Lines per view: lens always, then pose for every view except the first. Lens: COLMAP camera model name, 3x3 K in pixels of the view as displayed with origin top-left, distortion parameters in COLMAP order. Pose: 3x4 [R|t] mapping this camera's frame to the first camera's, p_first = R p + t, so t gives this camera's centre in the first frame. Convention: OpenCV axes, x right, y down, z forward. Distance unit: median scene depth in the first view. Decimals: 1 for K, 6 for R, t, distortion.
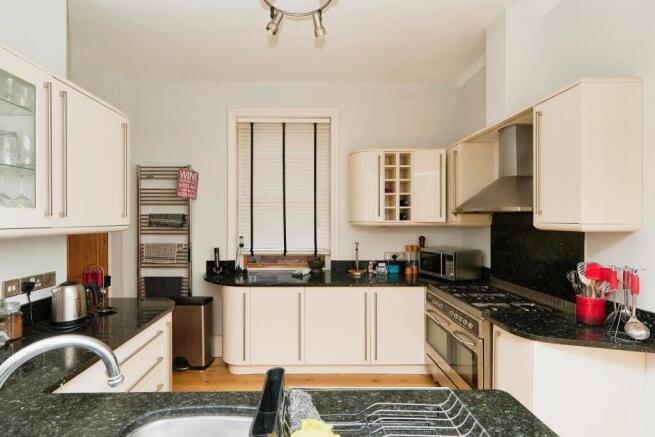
lens RADIAL K [[299.6, 0, 320.5], [0, 299.6, 221.8], [0, 0, 1]] dist [-0.000919, -0.000188]
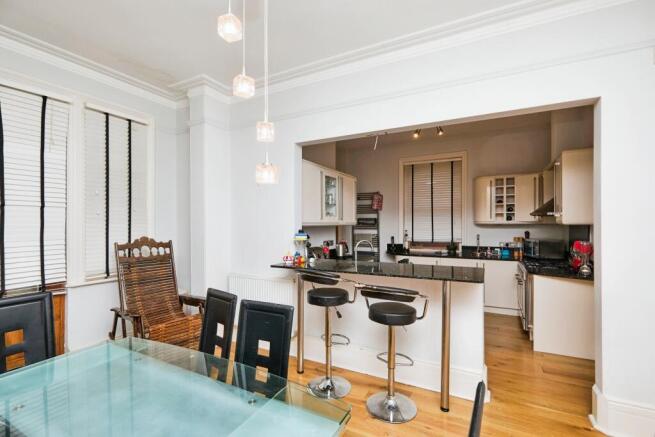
lens RADIAL K [[299.6, 0, 321.4], [0, 299.6, 223.9], [0, 0, 1]] dist [-0.000919, -0.000188]
pose [[0.842101, -0.001122, -0.539319, 0.272885], [-0.003611, 0.999964, -0.007719, 0.026307], [0.539308, 0.008448, 0.842066, -0.775746]]
